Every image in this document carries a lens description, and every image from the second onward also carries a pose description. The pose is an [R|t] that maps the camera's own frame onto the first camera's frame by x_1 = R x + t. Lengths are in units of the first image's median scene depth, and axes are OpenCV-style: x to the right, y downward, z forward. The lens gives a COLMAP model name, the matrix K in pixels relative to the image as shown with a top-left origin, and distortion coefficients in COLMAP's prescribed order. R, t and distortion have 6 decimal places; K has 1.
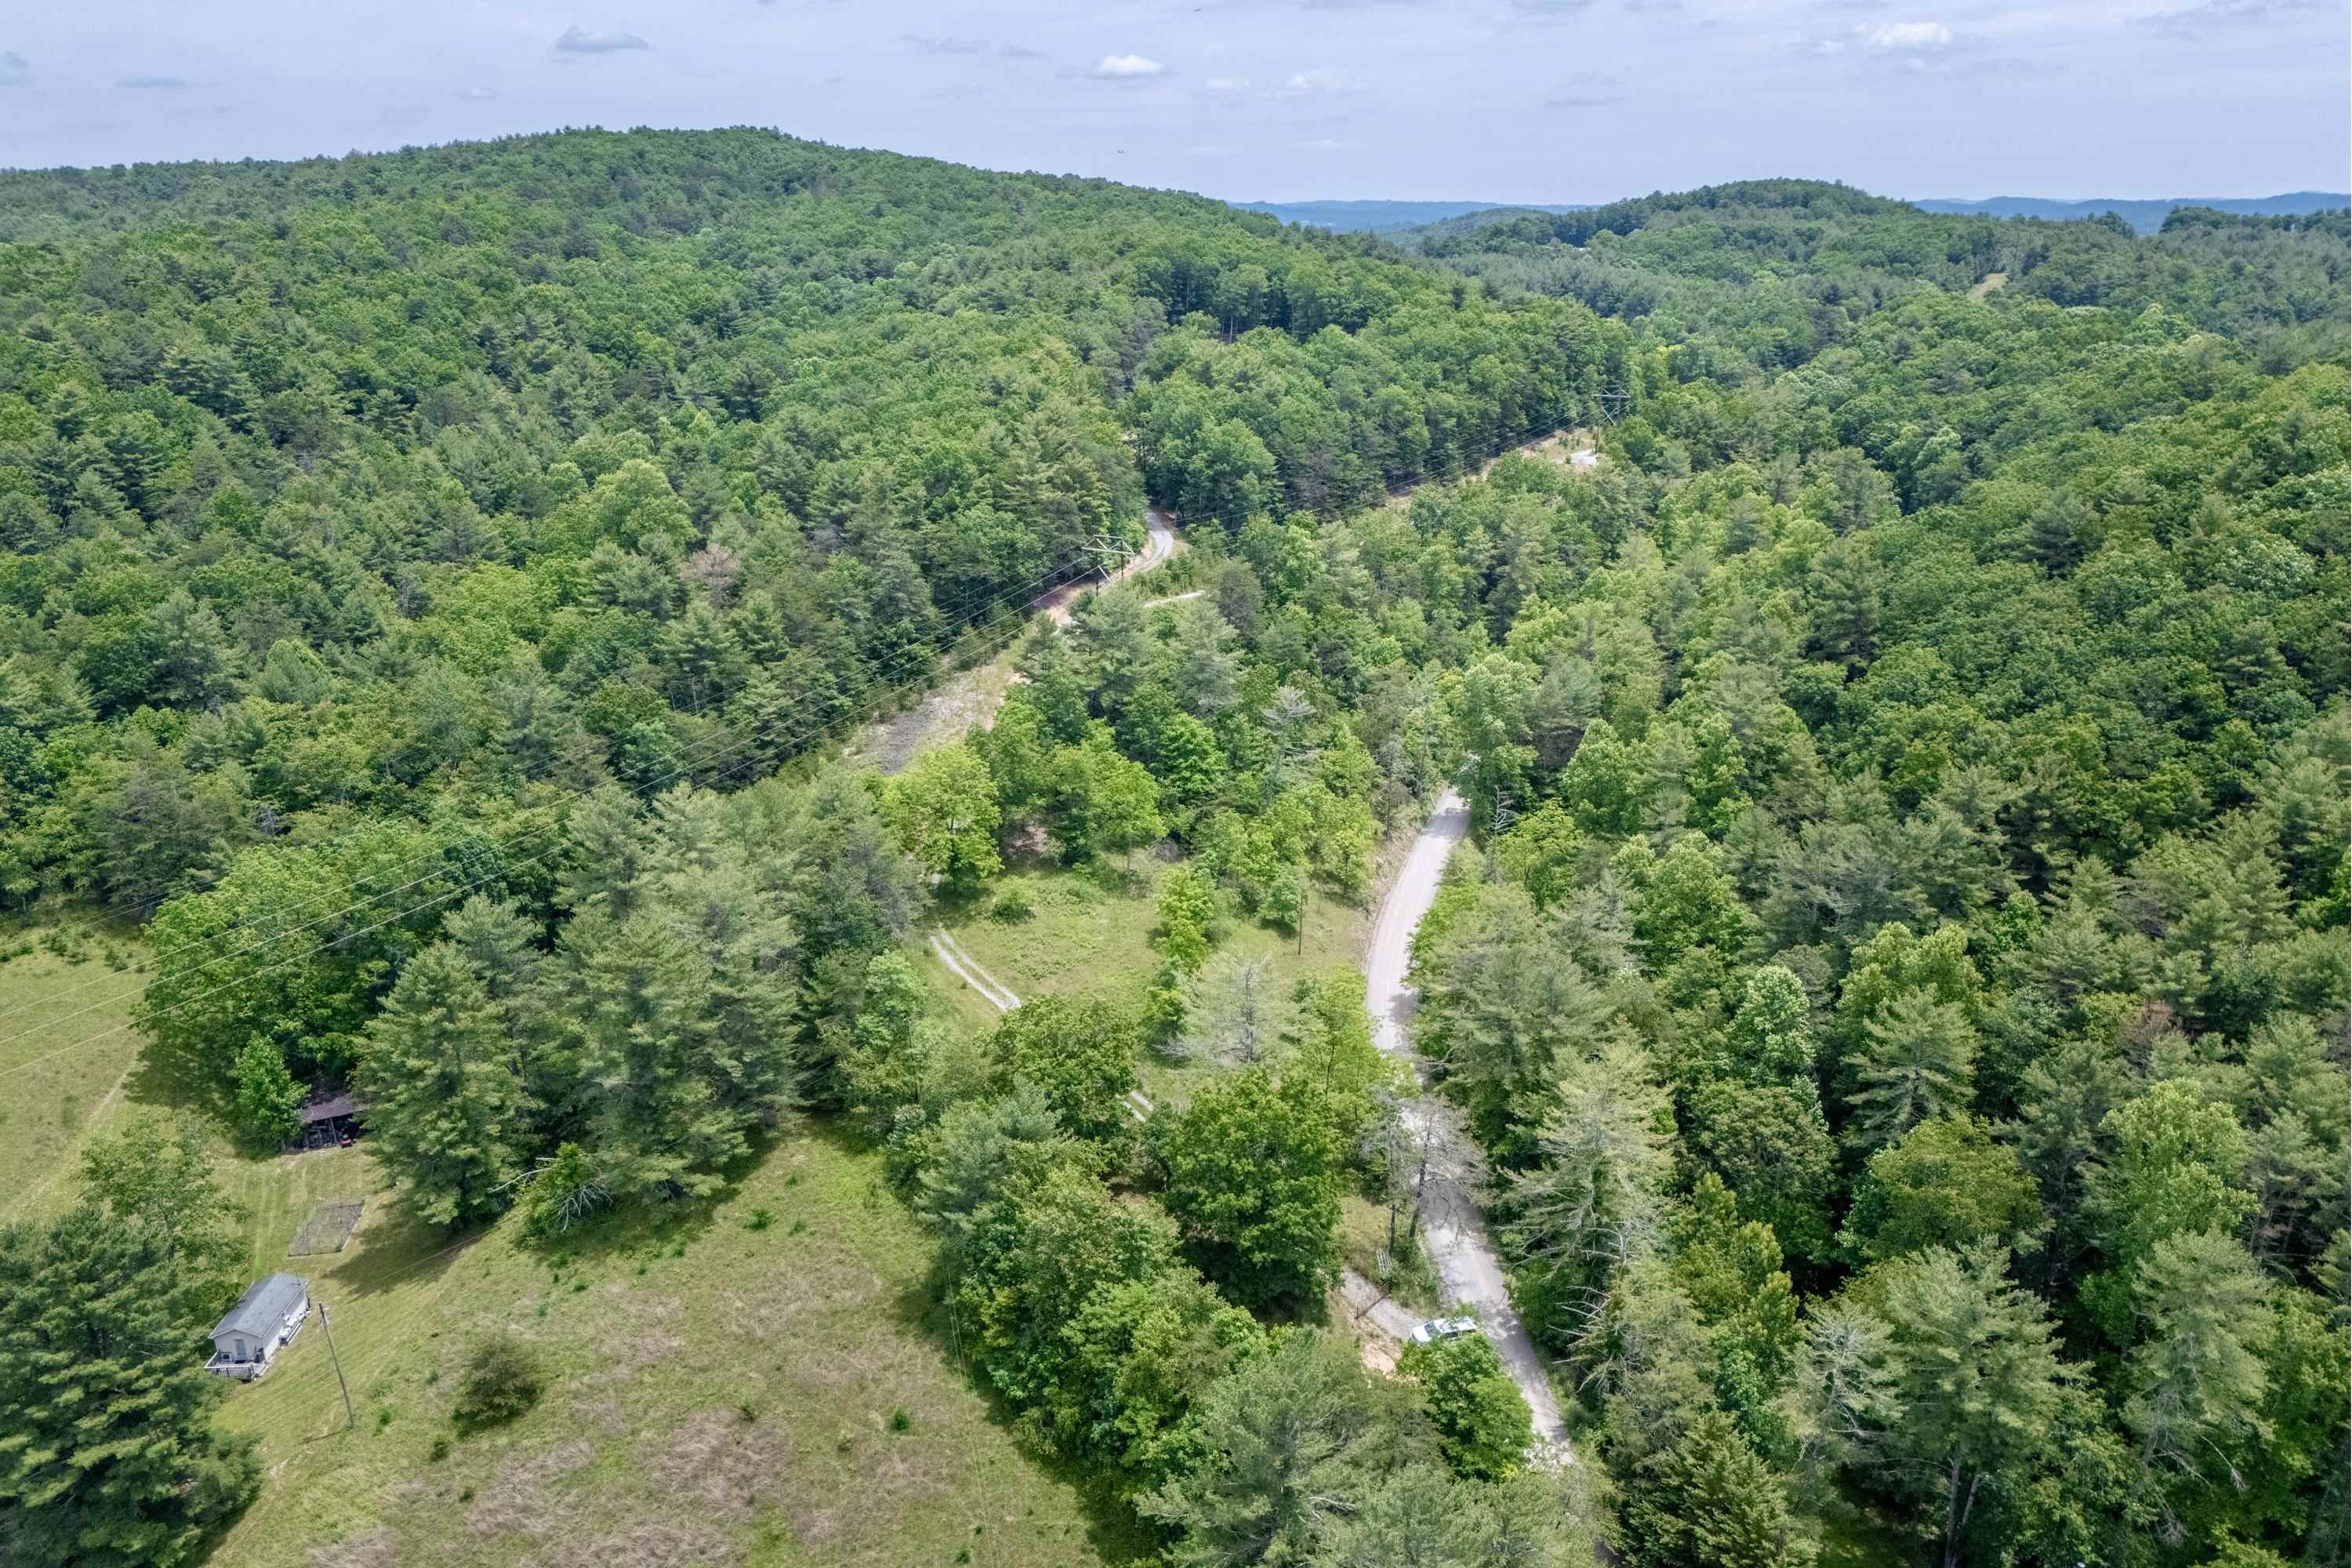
lens RADIAL K [[1725.8, 0, 1172.6], [0, 1725.8, 865.6], [0, 0, 1]] dist [0.075608, -0.072461]
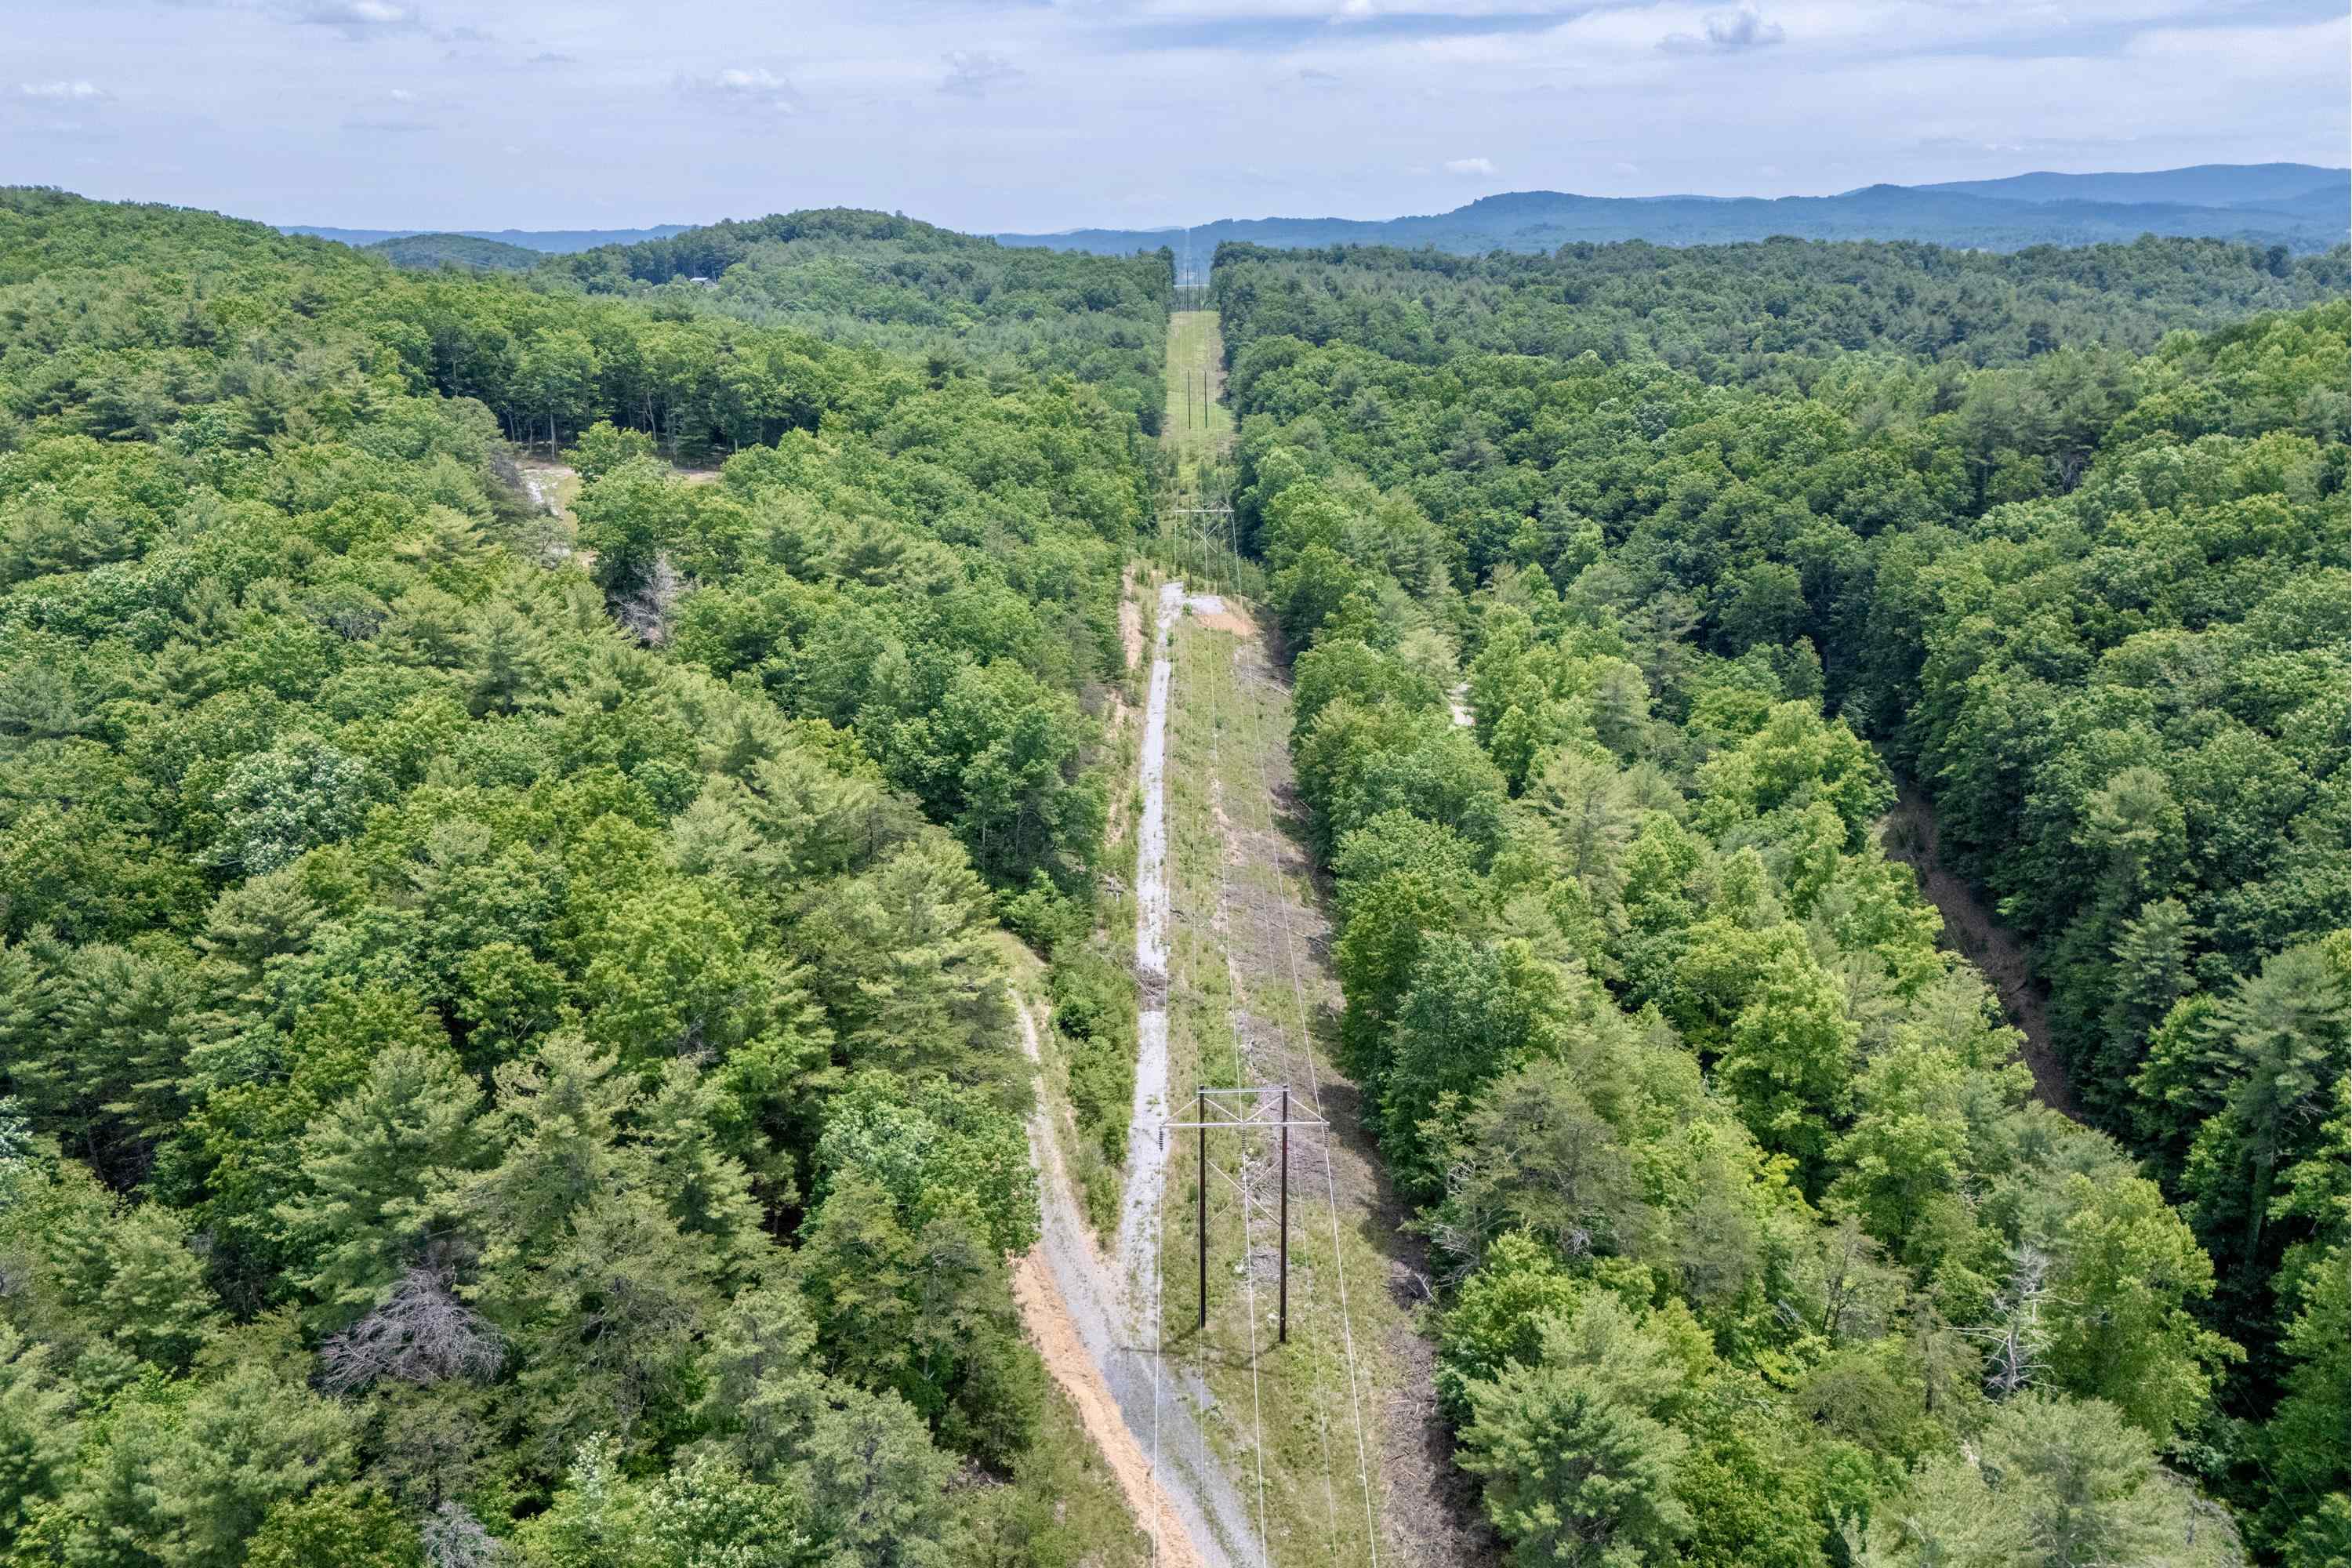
lens RADIAL K [[1725.8, 0, 1173.1], [0, 1725.8, 868.3], [0, 0, 1]] dist [0.075608, -0.072461]
pose [[0.826046, -0.193468, 0.529357, -0.236302], [0.200313, 0.978693, 0.045109, -0.253102], [-0.526805, 0.068775, 0.847199, 0.666277]]
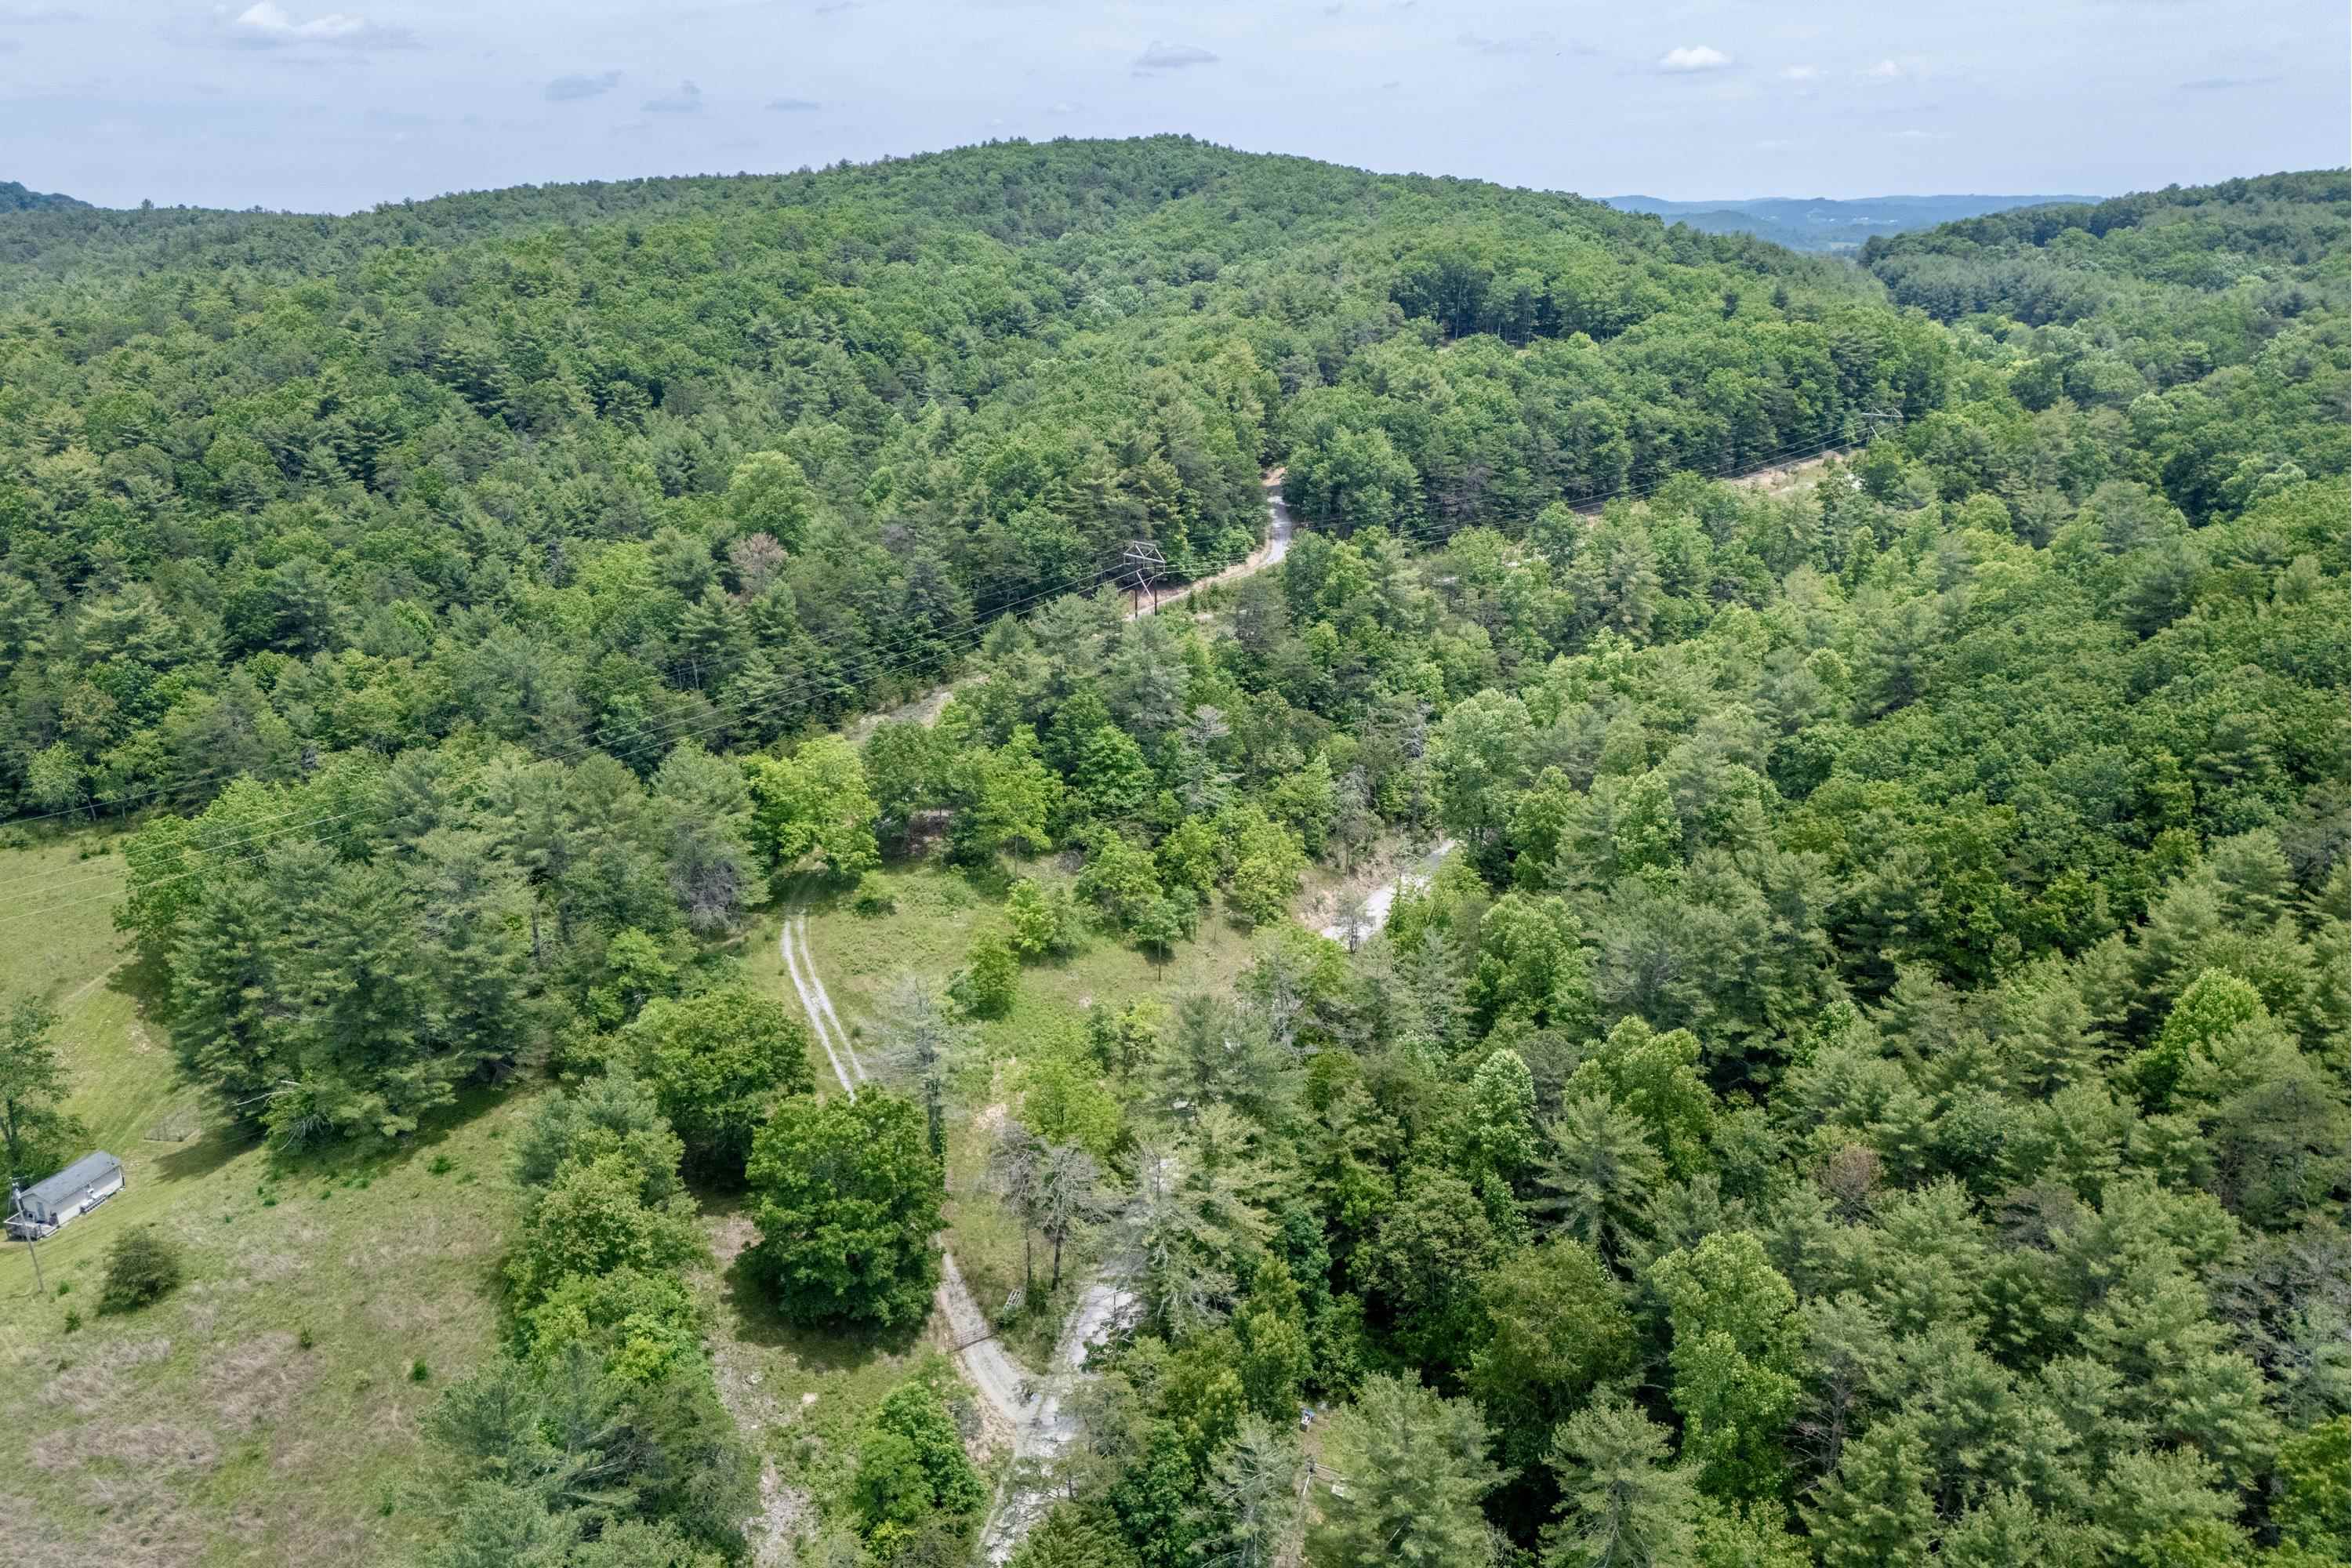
lens RADIAL K [[1725.8, 0, 1172.4], [0, 1725.8, 861.6], [0, 0, 1]] dist [0.075608, -0.072461]
pose [[0.957642, 0.097076, -0.271105, 0.259079], [-0.097859, 0.995143, 0.010663, -0.020212], [0.270823, 0.016319, 0.962491, 0.050727]]
